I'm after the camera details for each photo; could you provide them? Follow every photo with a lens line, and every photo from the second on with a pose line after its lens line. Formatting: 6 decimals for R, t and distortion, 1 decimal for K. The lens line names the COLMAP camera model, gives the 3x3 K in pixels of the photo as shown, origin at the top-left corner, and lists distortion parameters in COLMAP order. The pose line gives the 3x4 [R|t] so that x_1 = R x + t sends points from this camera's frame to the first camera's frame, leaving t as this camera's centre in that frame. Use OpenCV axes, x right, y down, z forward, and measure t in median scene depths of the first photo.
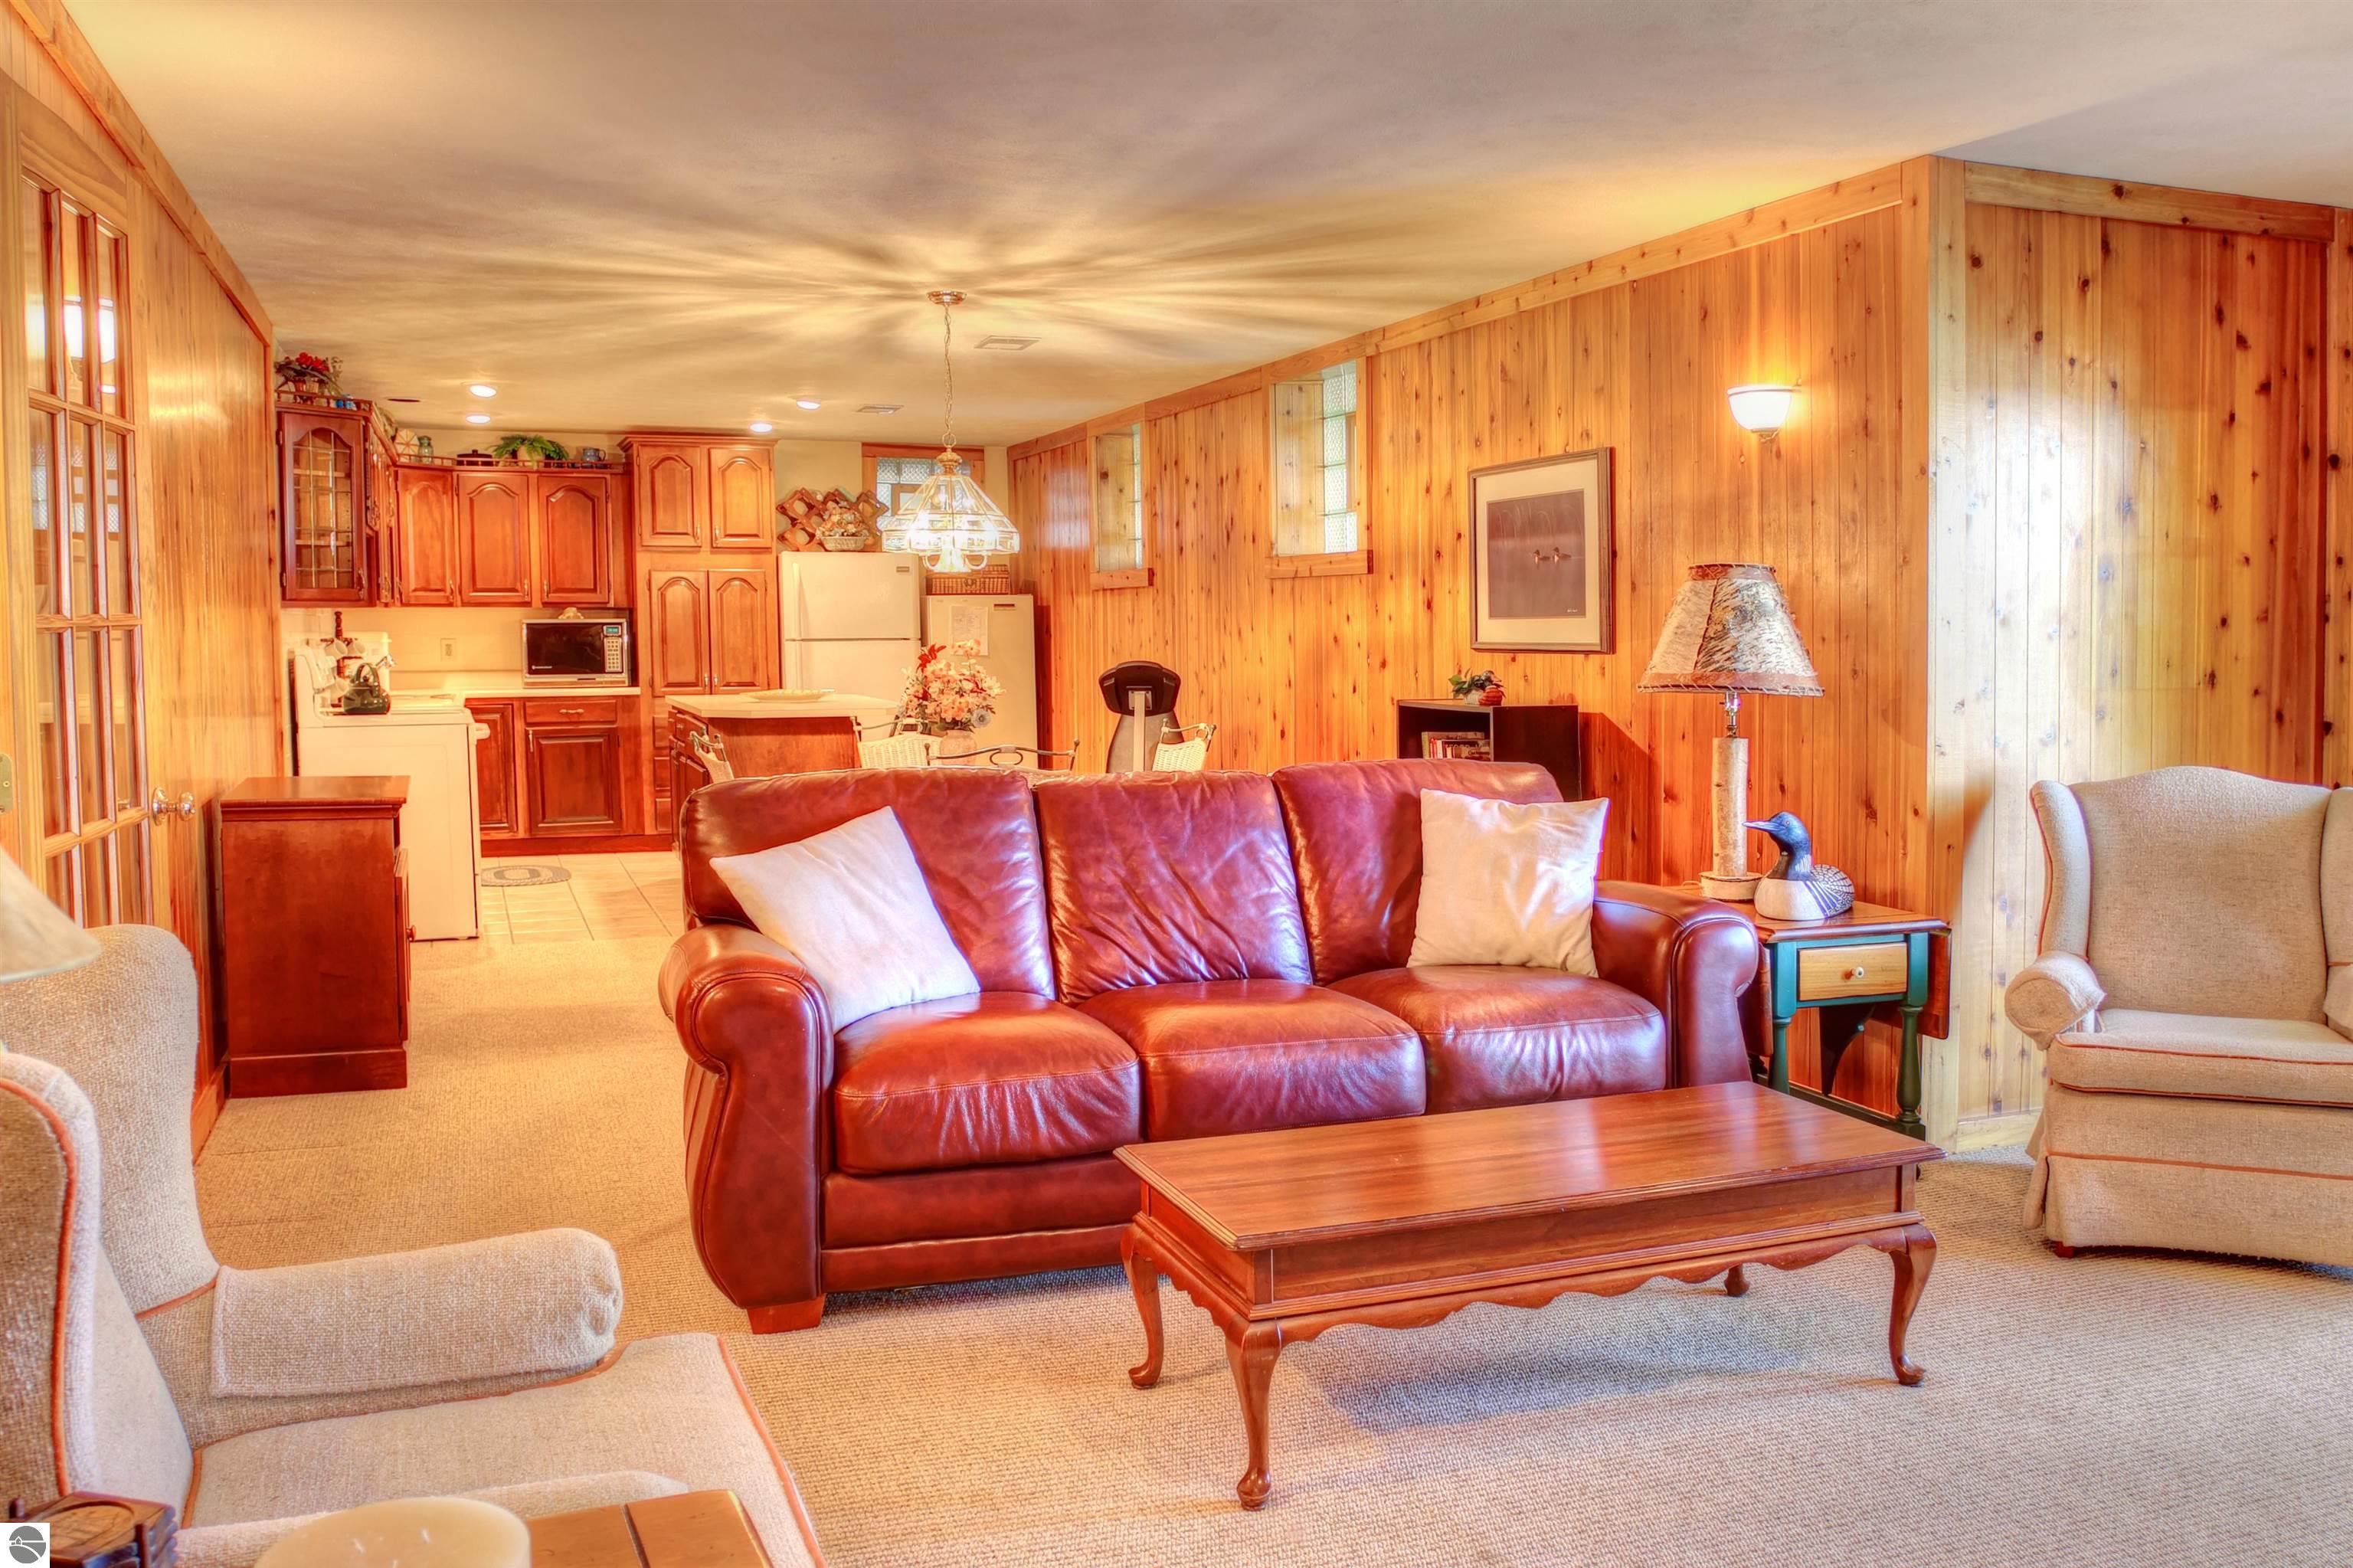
lens RADIAL K [[1944.5, 0, 1160.4], [0, 1944.5, 733.8], [0, 0, 1]] dist [-0.078832, 0.070903]
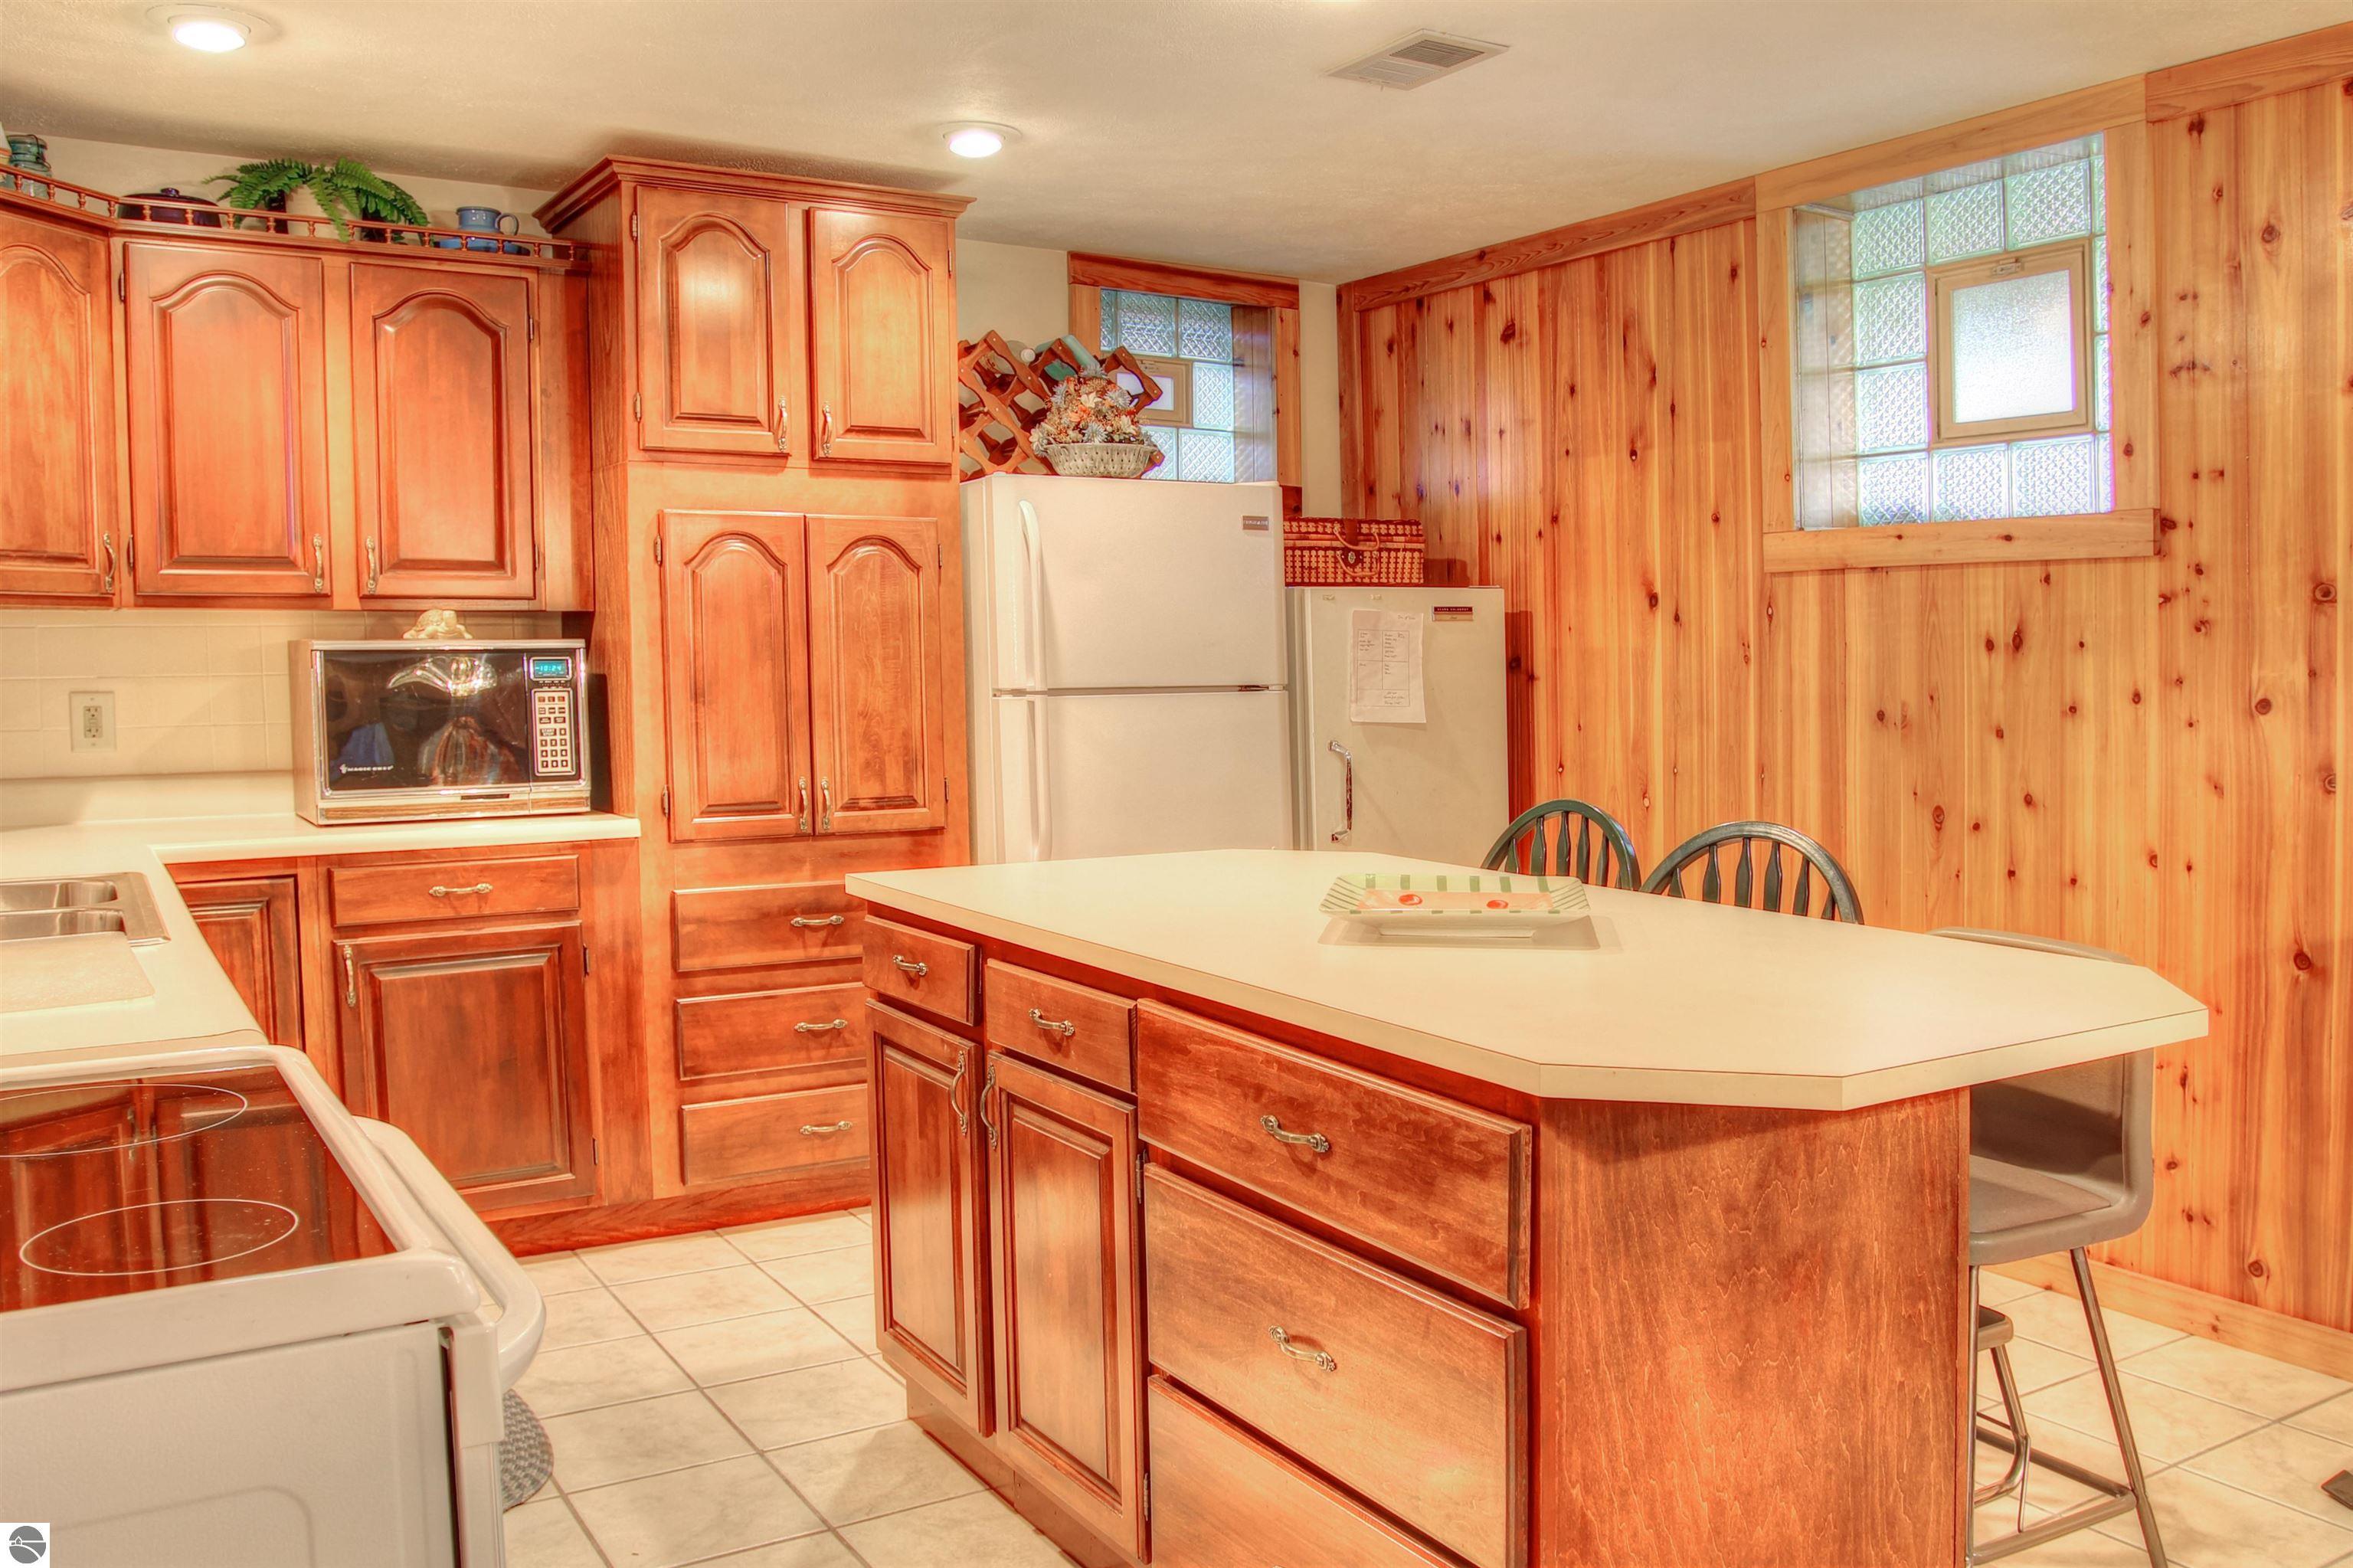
lens RADIAL K [[1944.5, 0, 1160.4], [0, 1944.5, 733.8], [0, 0, 1]] dist [-0.078832, 0.070903]
pose [[0.981159, -0.006564, 0.193090, -0.238912], [0.008721, 0.999909, -0.010323, -0.035631], [-0.193005, 0.011813, 0.981127, 0.598813]]
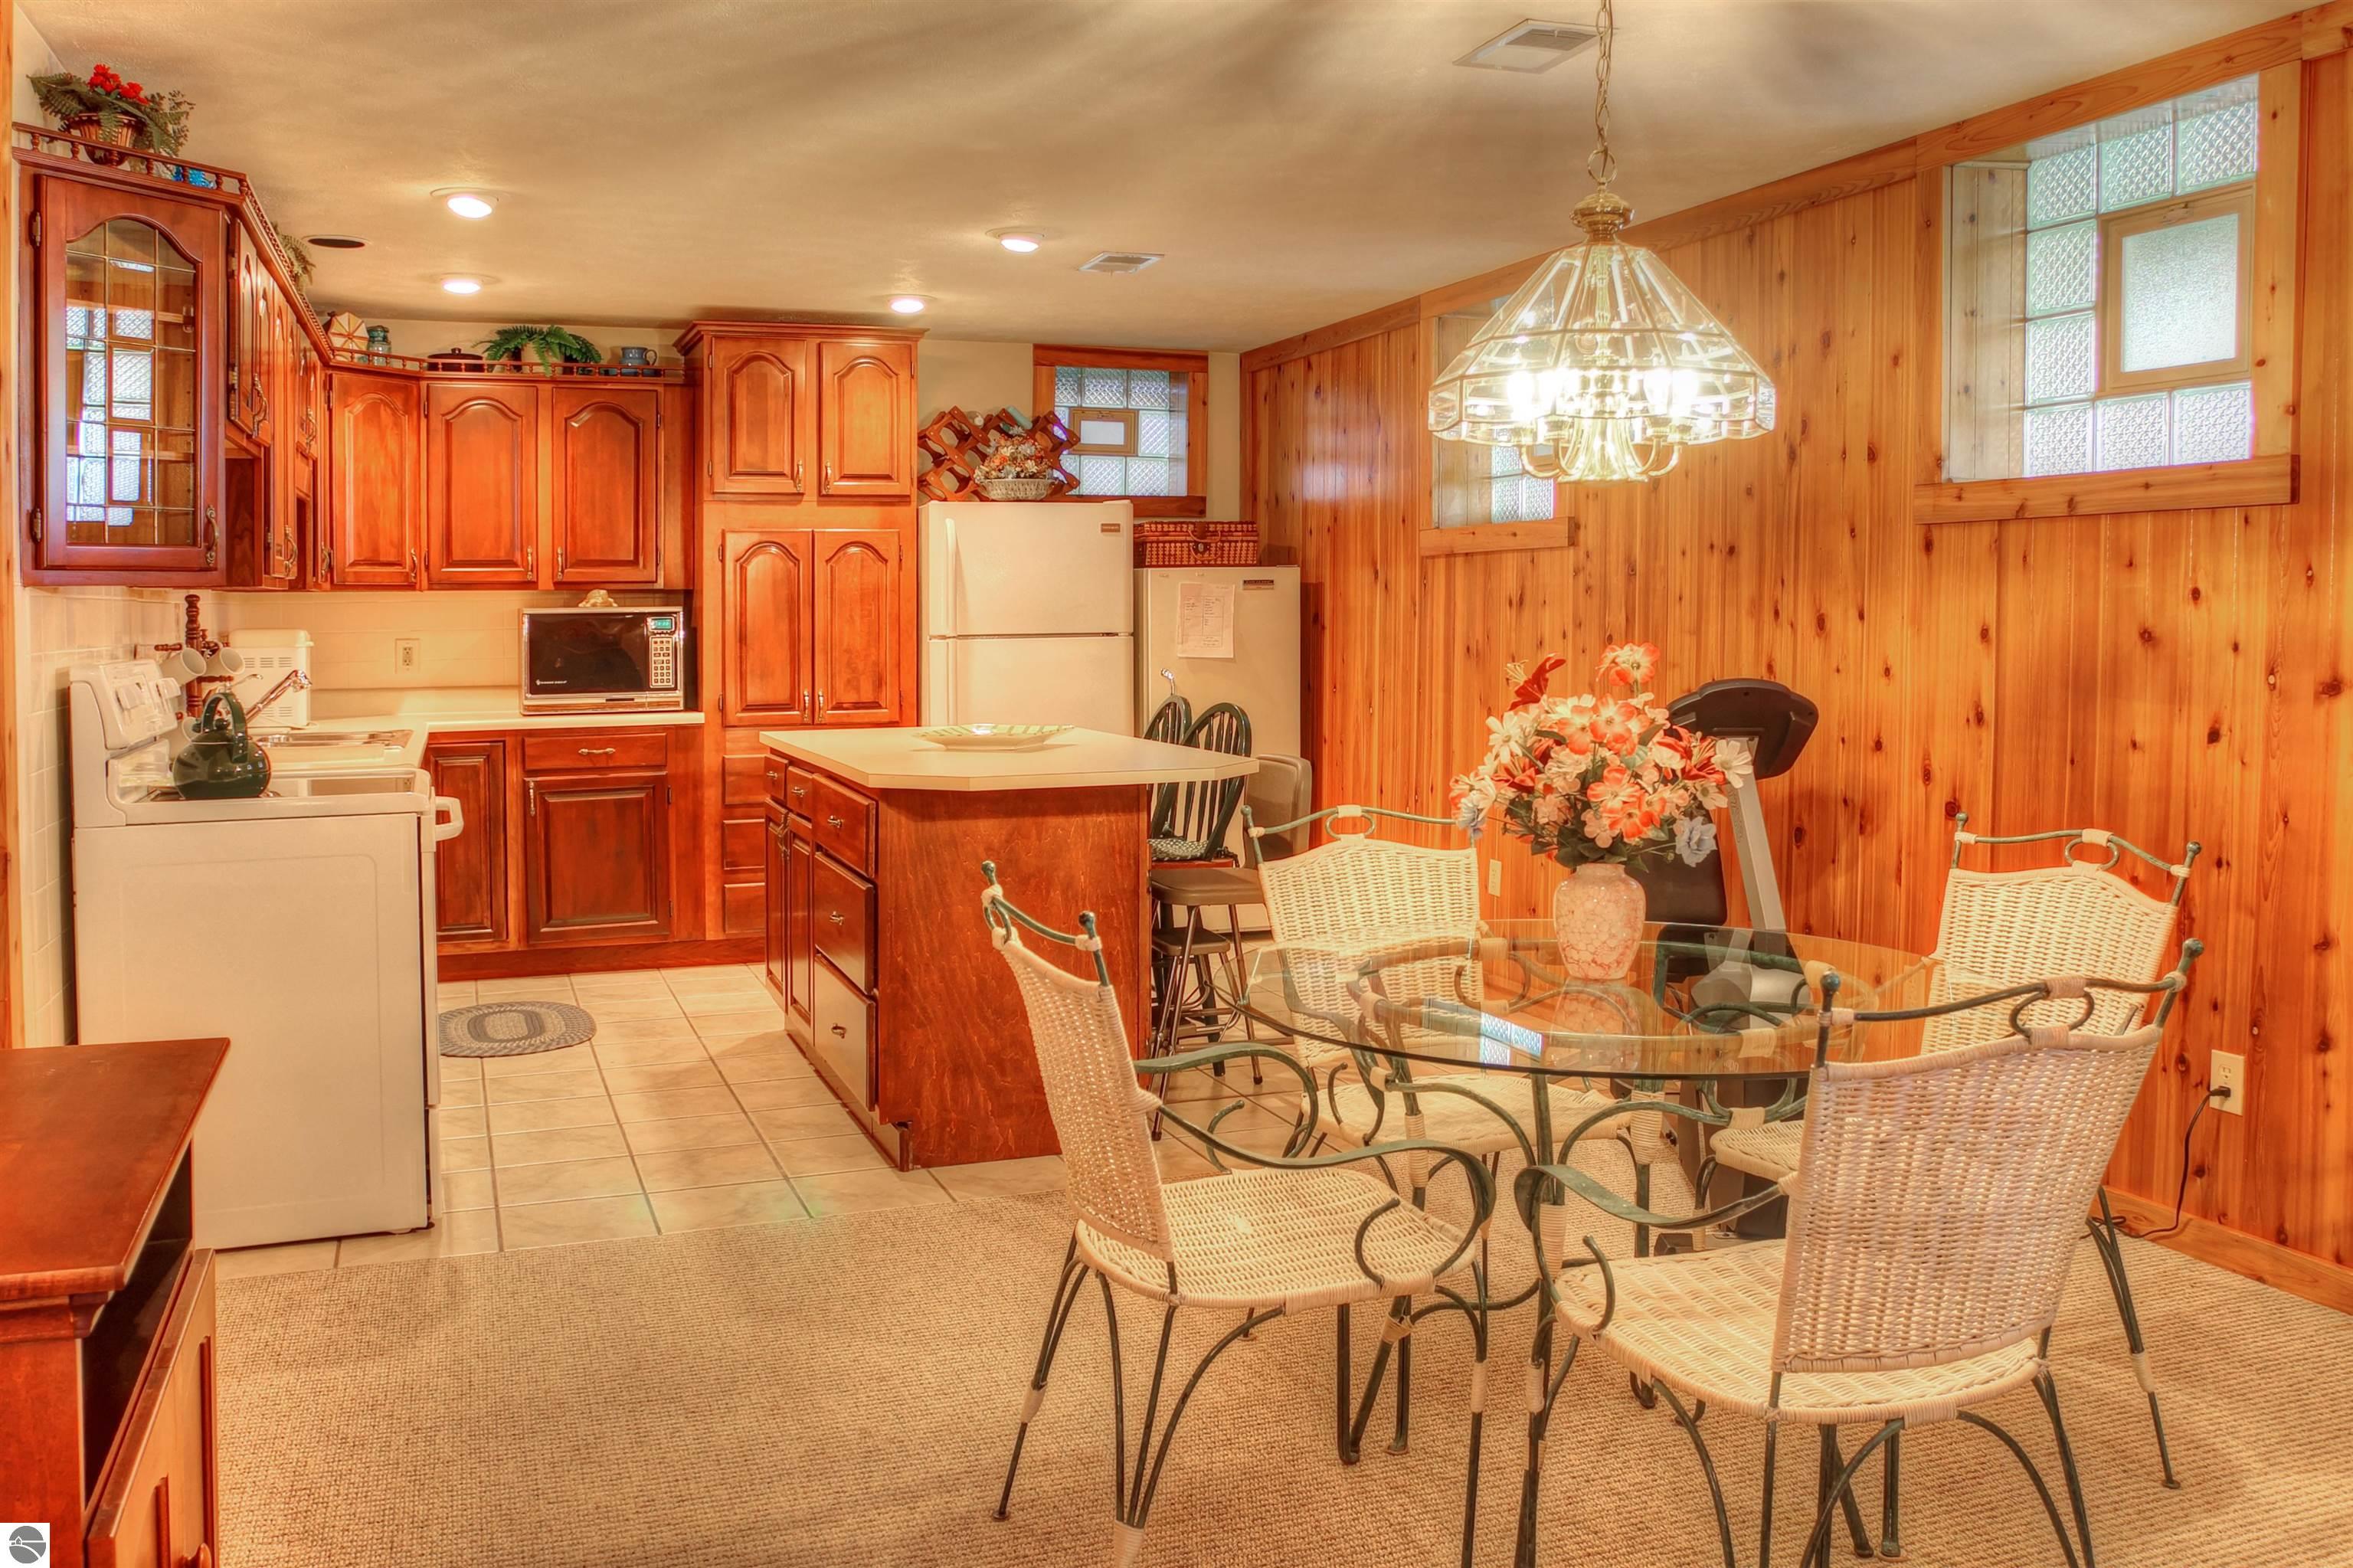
lens RADIAL K [[2042.1, 0, 1176.0], [0, 2042.1, 519.0], [0, 0, 1]] dist [-0.018873, 0.004095]
pose [[0.999980, -0.005961, -0.002181, -0.110869], [0.005714, 0.994987, -0.099840, -0.019589], [0.002765, 0.099825, 0.995001, 0.319449]]
